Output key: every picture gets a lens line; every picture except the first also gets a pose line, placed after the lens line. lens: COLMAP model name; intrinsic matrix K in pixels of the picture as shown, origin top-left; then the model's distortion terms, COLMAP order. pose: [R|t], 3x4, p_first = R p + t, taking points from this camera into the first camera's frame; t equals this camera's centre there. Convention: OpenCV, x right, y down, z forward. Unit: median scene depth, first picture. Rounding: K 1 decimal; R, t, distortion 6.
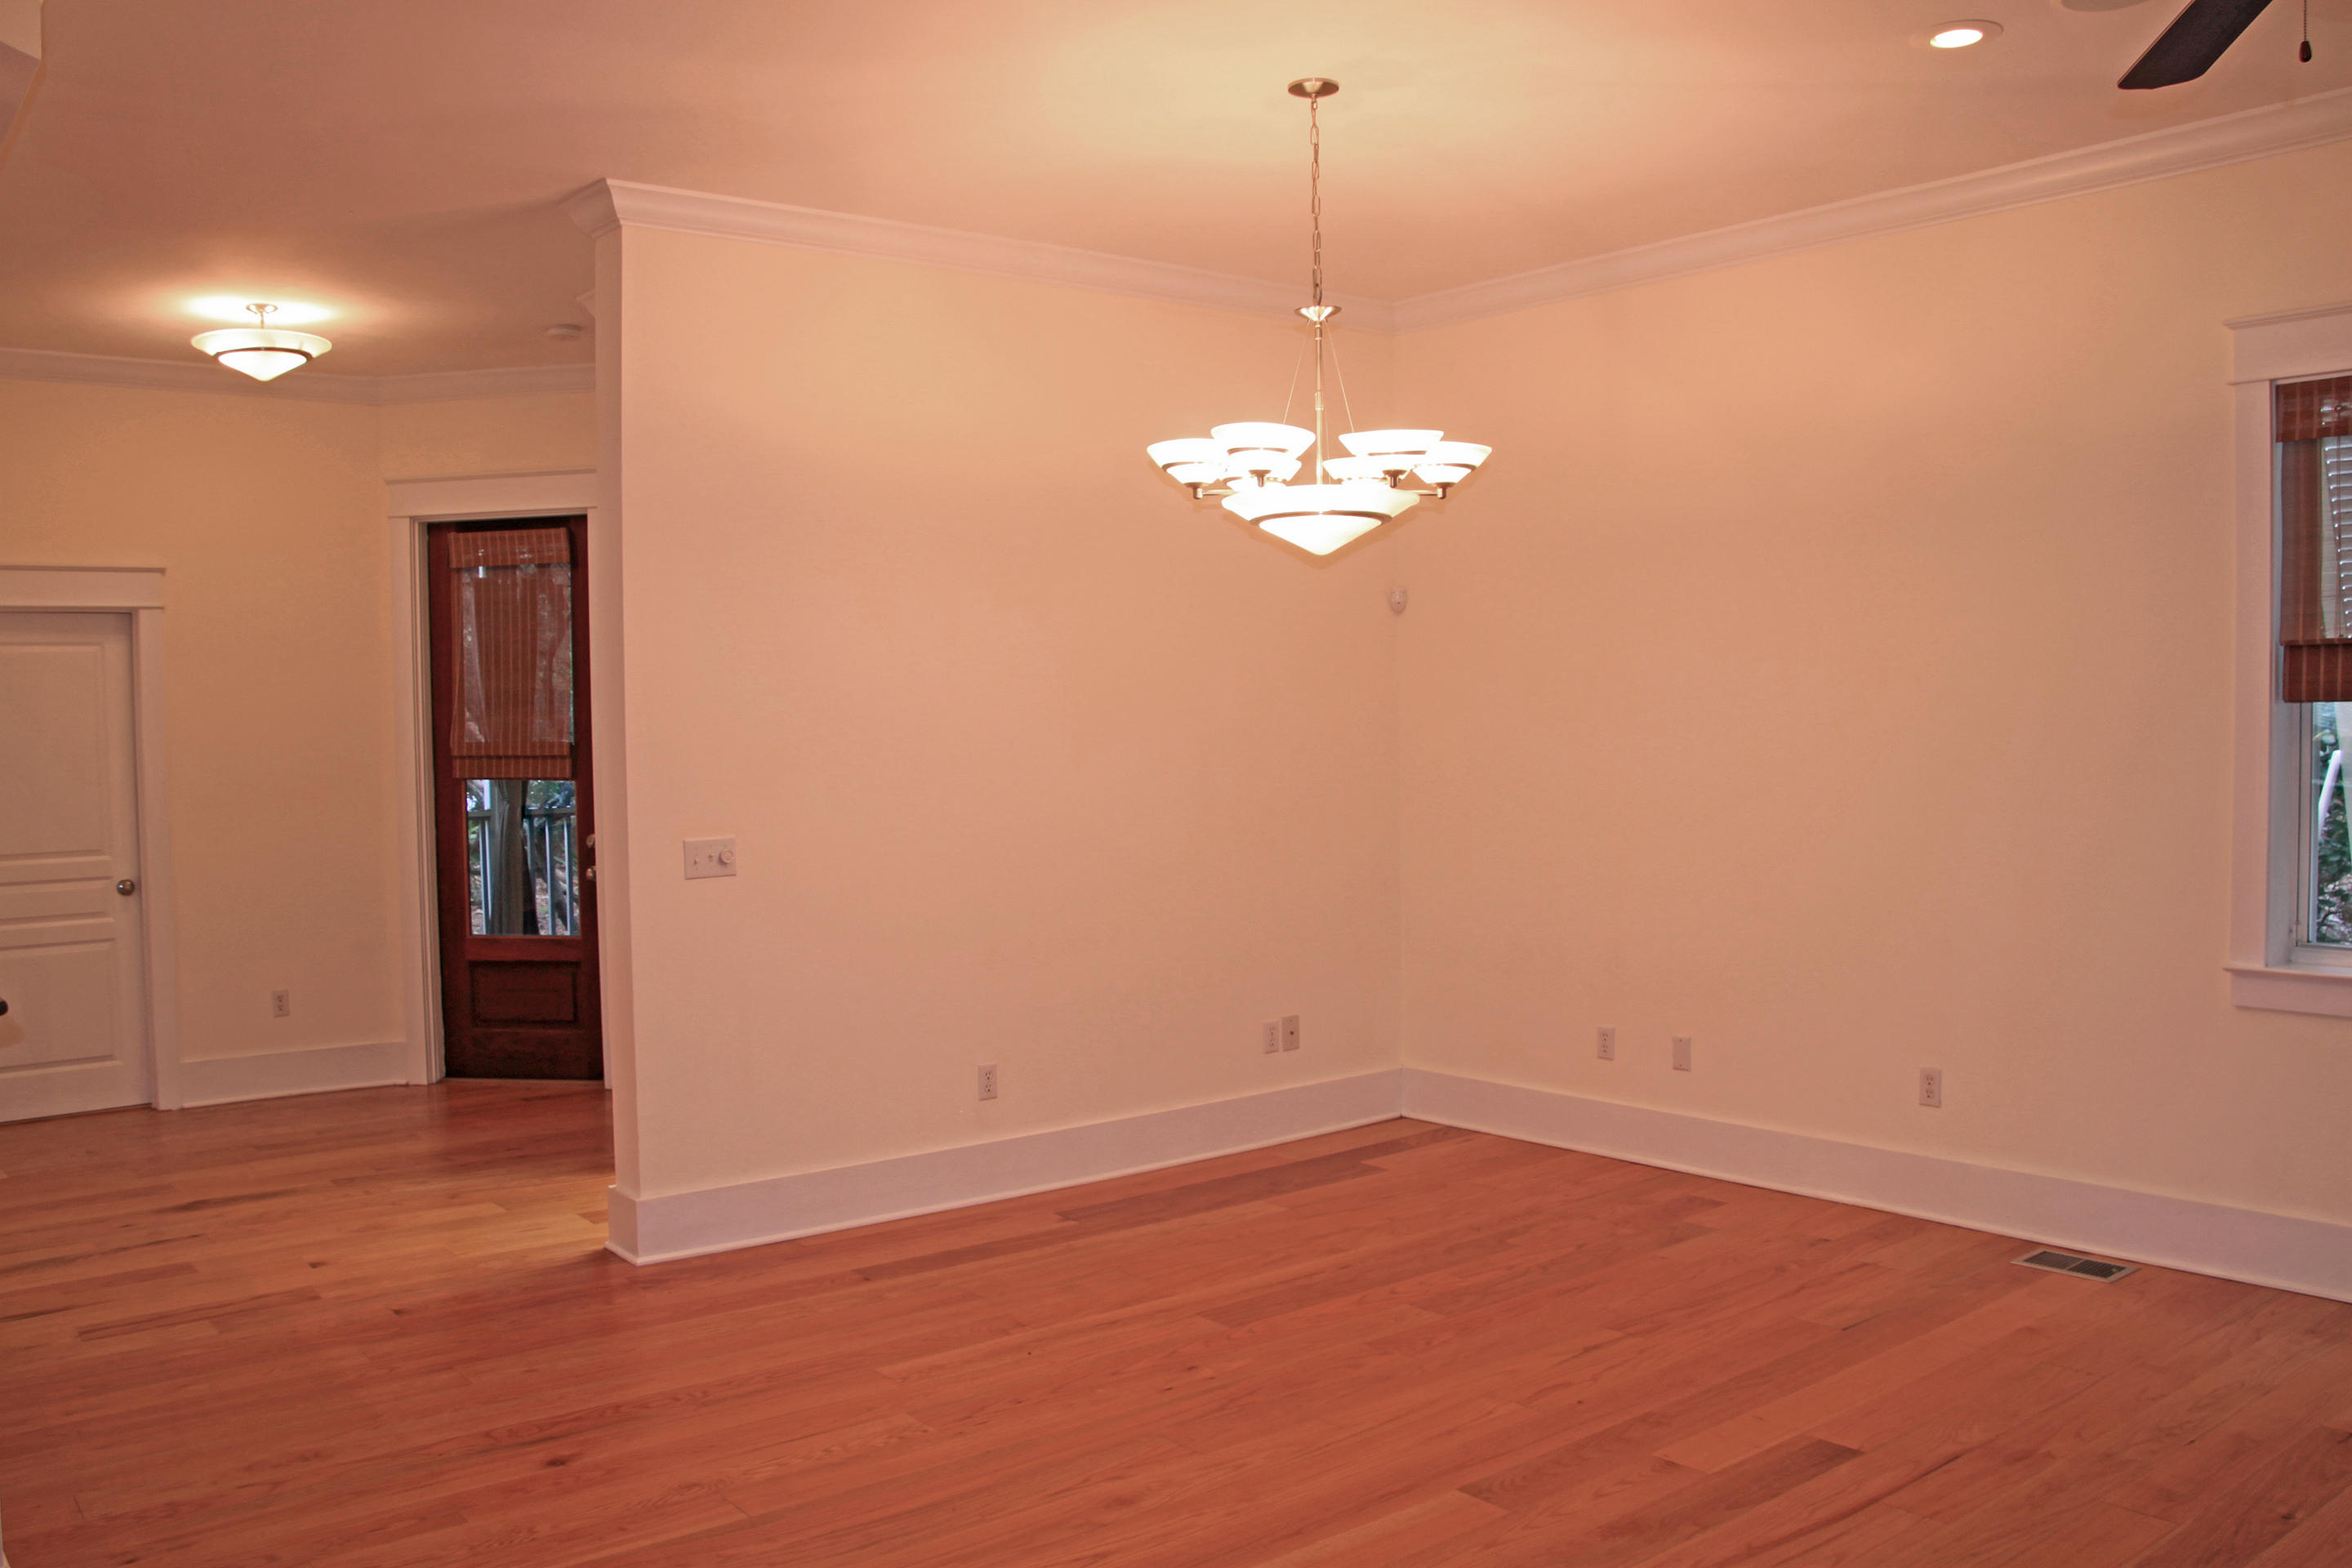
lens RADIAL K [[2021.2, 0, 1176.0], [0, 2021.2, 784.0], [0, 0, 1]] dist [-0.145781, 0.005316]
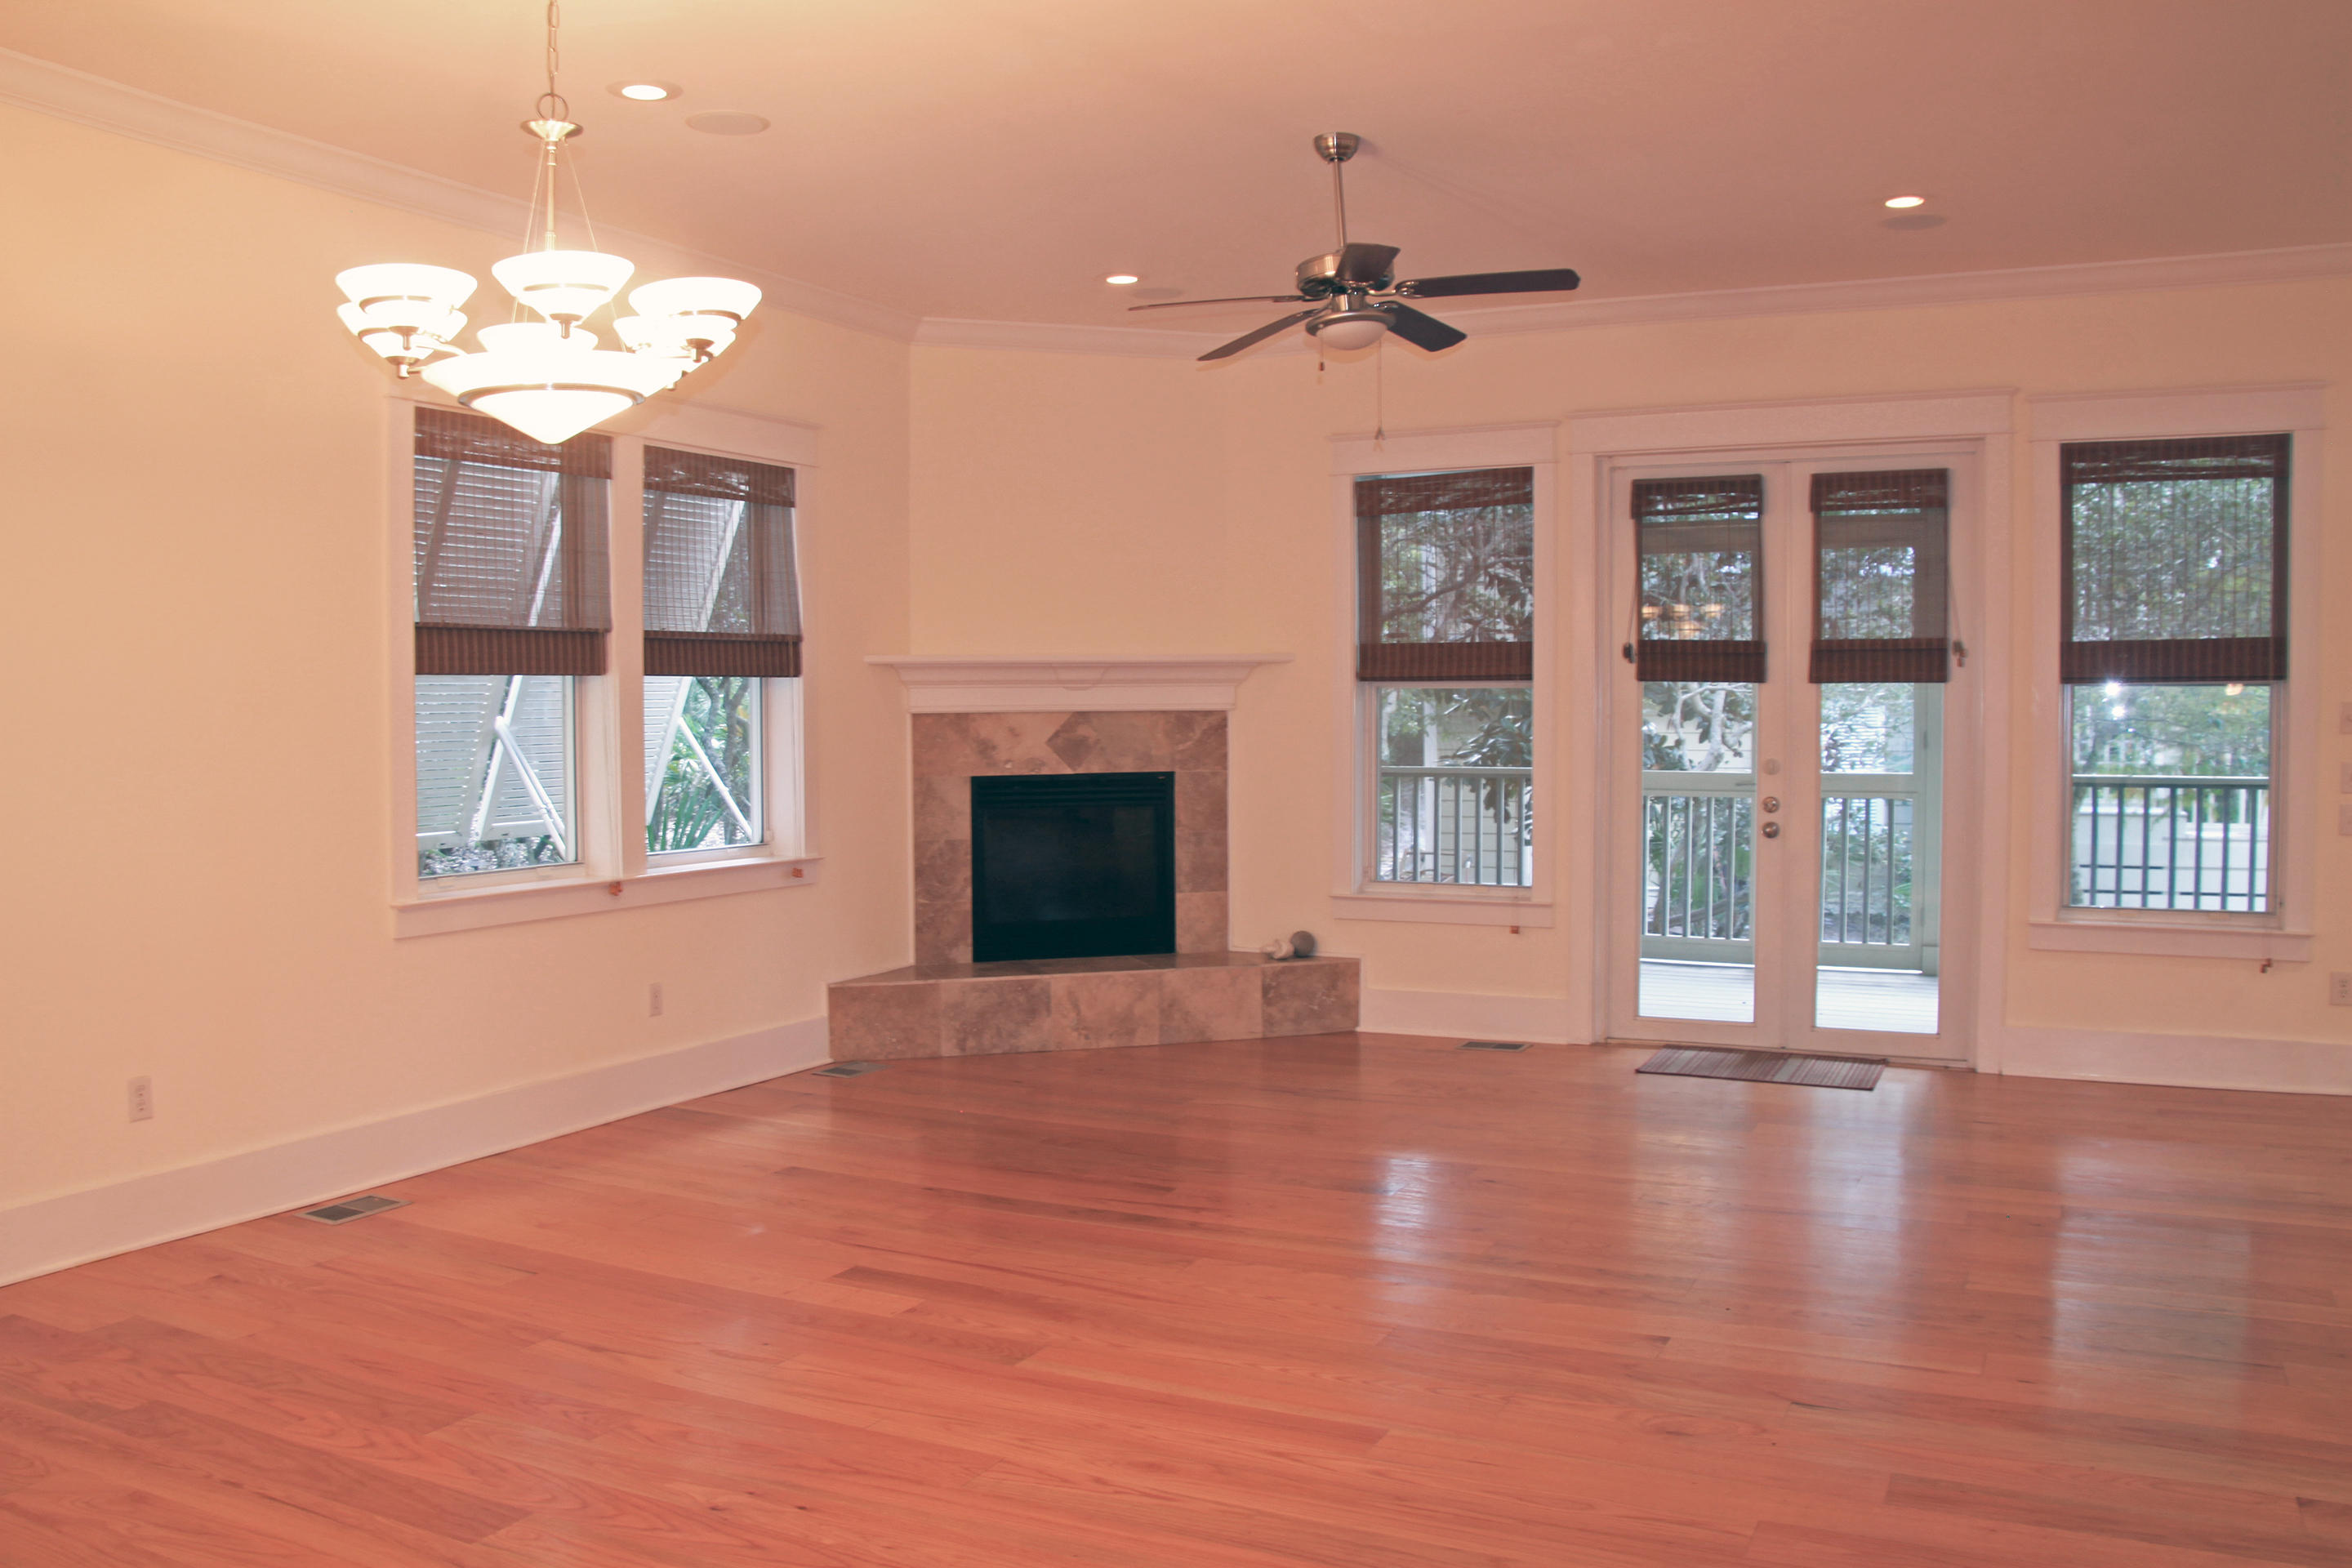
lens RADIAL K [[1906.8, 0, 1176.0], [0, 1906.8, 784.0], [0, 0, 1]] dist [-0.069090, 0.001651]
pose [[-0.411787, -0.027079, 0.910878, -0.776351], [0.042013, 0.997931, 0.048660, -0.014463], [-0.910311, 0.058306, -0.409797, 1.213761]]
